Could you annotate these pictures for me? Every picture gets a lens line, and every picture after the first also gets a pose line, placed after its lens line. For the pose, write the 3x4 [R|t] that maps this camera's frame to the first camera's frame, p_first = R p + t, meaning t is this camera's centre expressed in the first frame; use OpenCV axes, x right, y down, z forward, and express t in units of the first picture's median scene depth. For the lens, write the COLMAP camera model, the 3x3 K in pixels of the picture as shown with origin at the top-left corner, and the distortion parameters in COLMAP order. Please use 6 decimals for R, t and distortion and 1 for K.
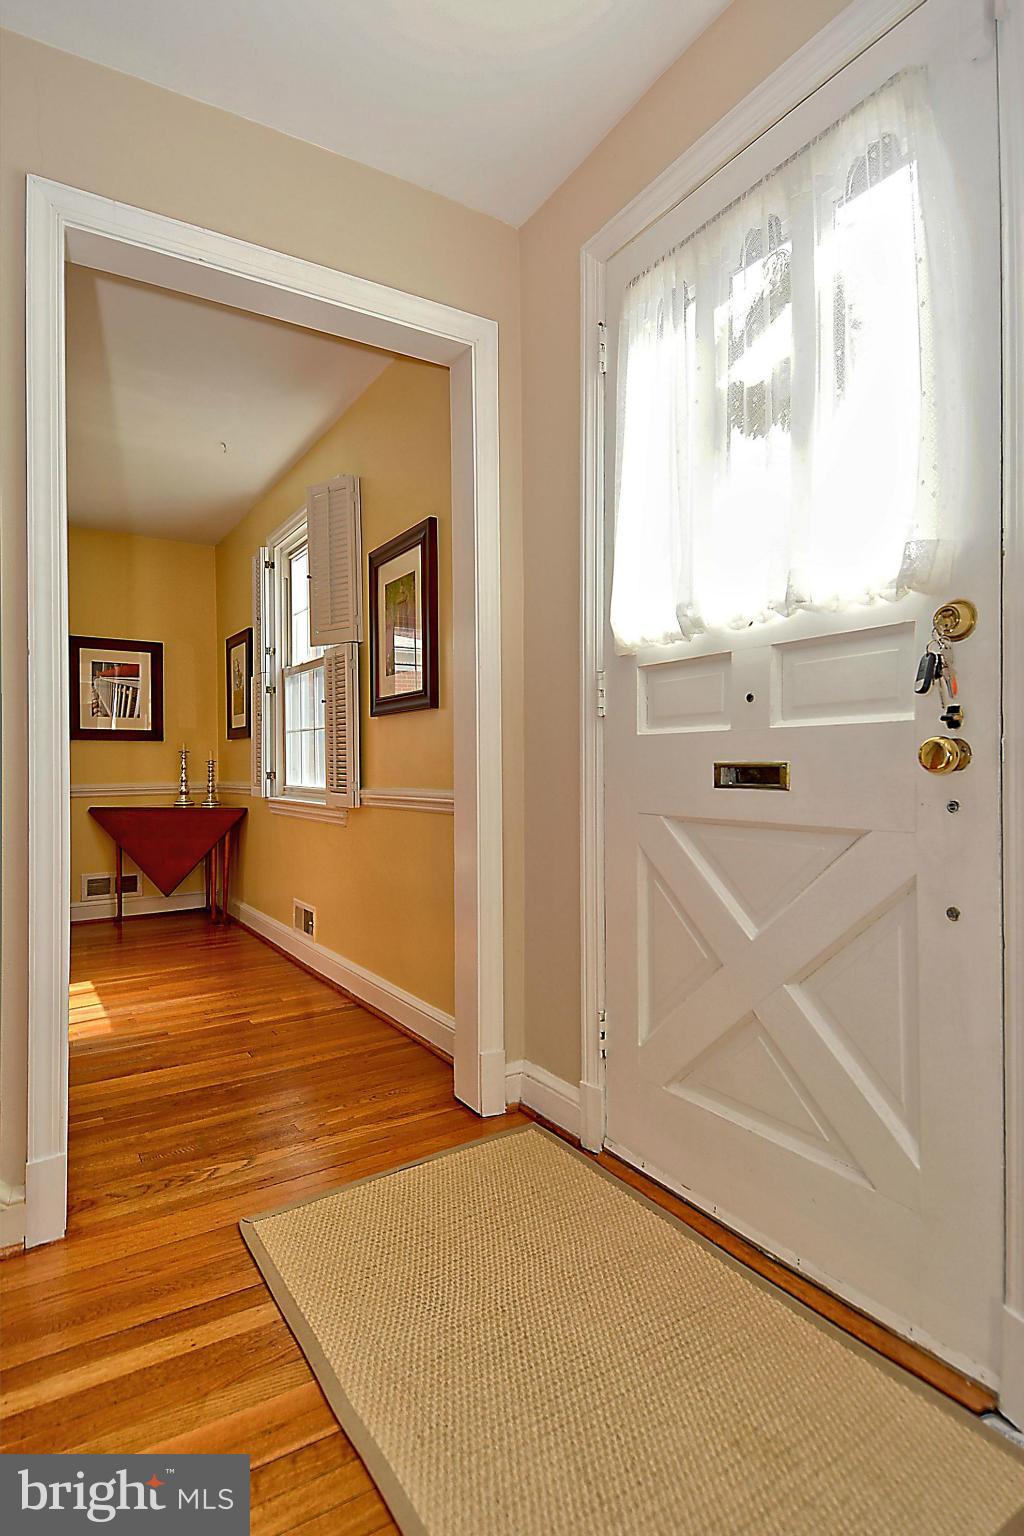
lens RADIAL K [[825.5, 0, 512.0], [0, 825.5, 768.0], [0, 0, 1]] dist [0.067359, -0.041317]
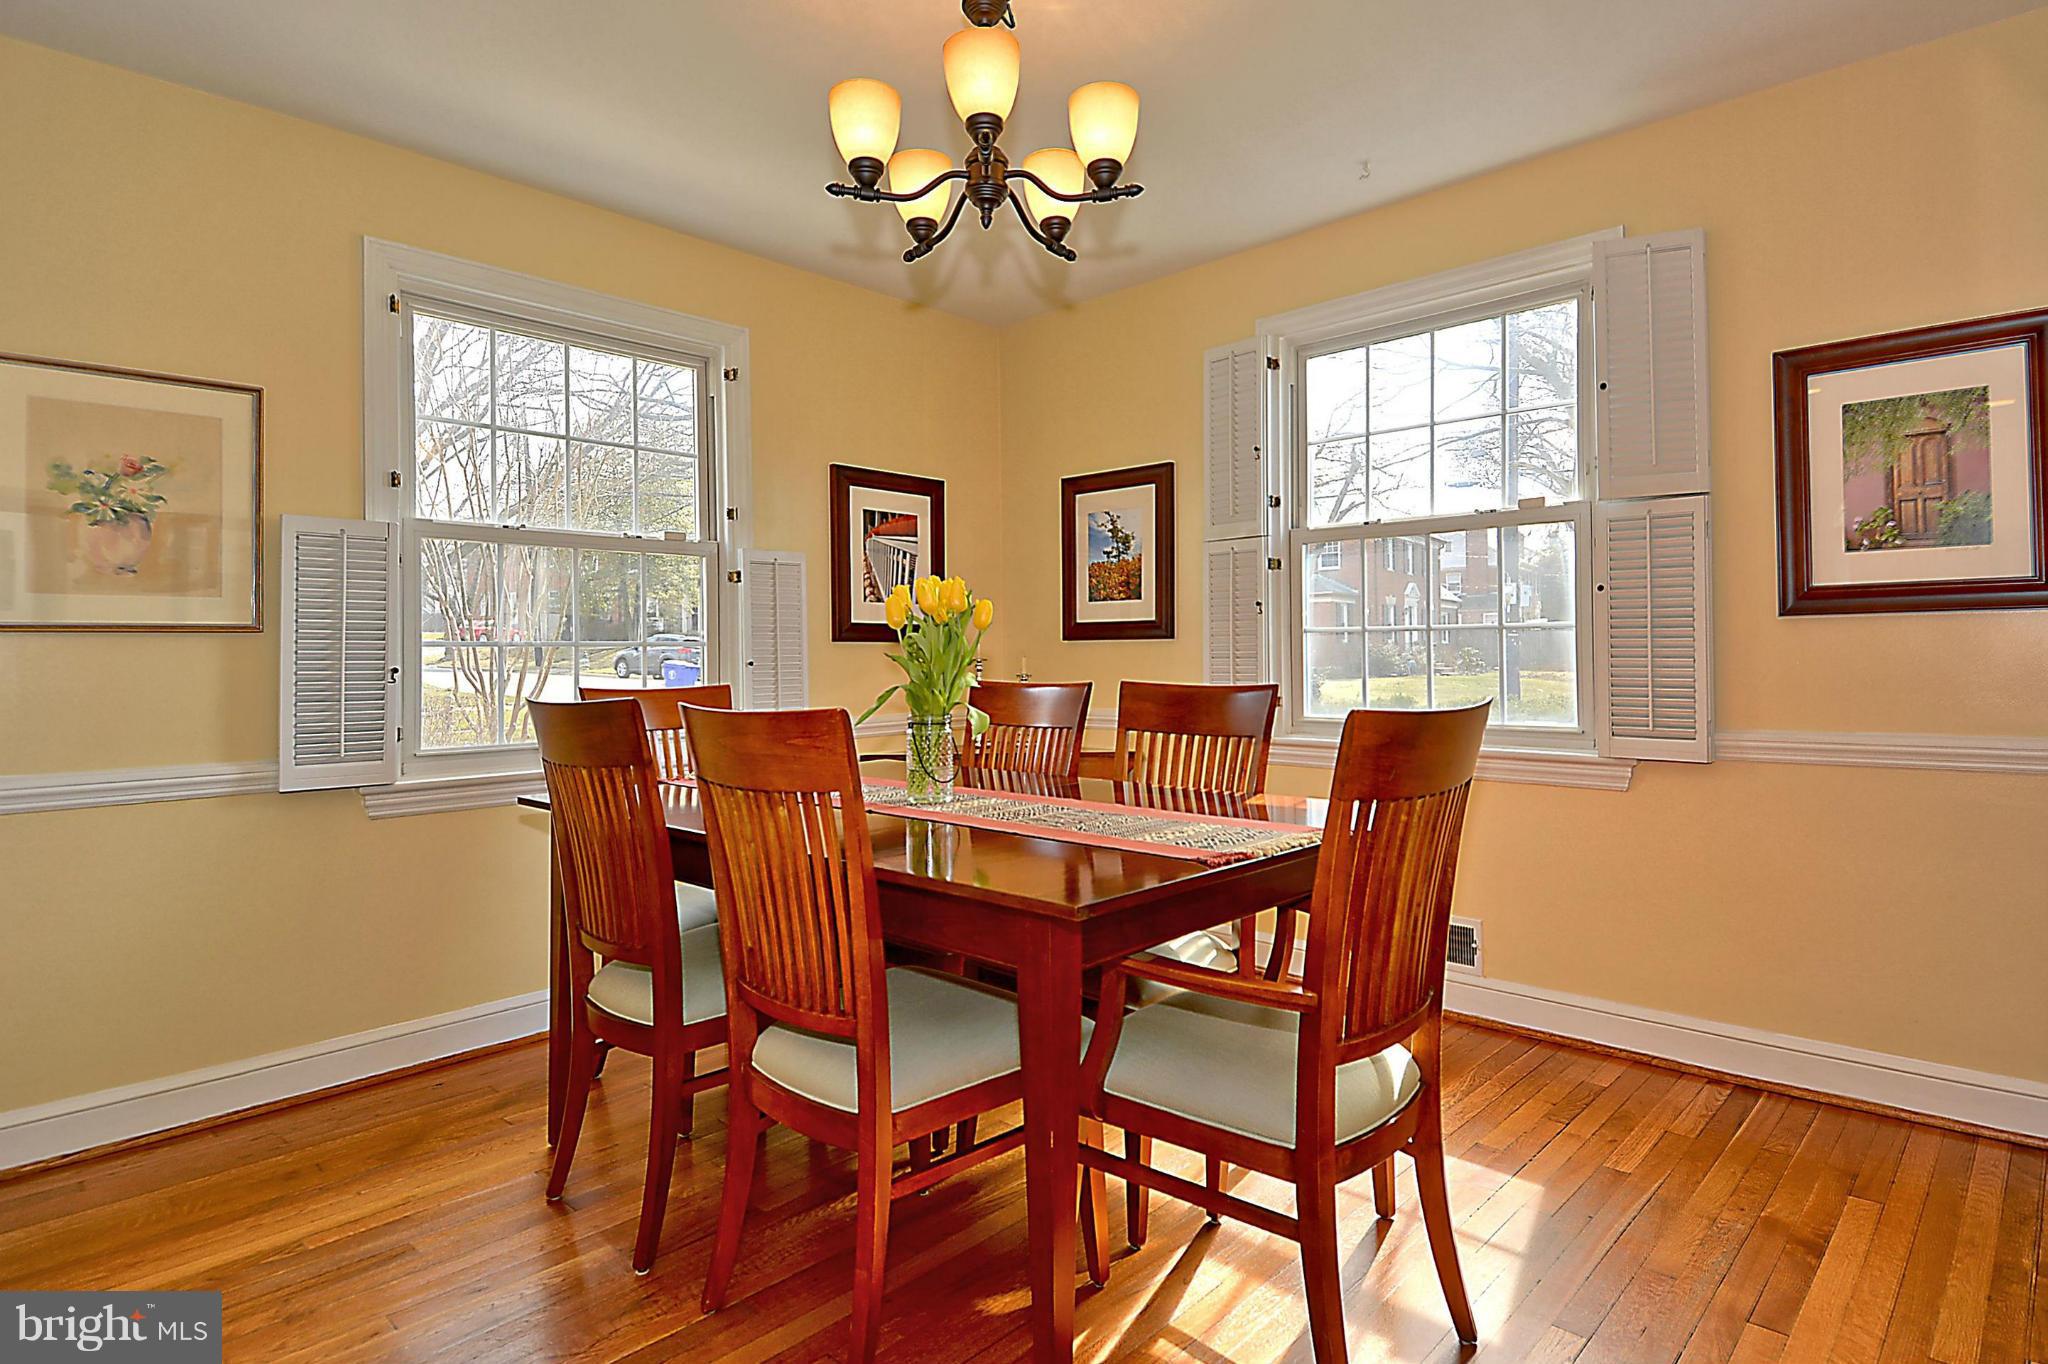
lens RADIAL K [[1100.7, 0, 1024.5], [0, 1100.7, 666.1], [0, 0, 1]] dist [0.067359, -0.041317]
pose [[0.967759, -0.004237, 0.251844, -0.680047], [0.002652, 0.999974, 0.006631, -0.023610], [-0.251866, -0.005749, 0.967745, 0.243549]]
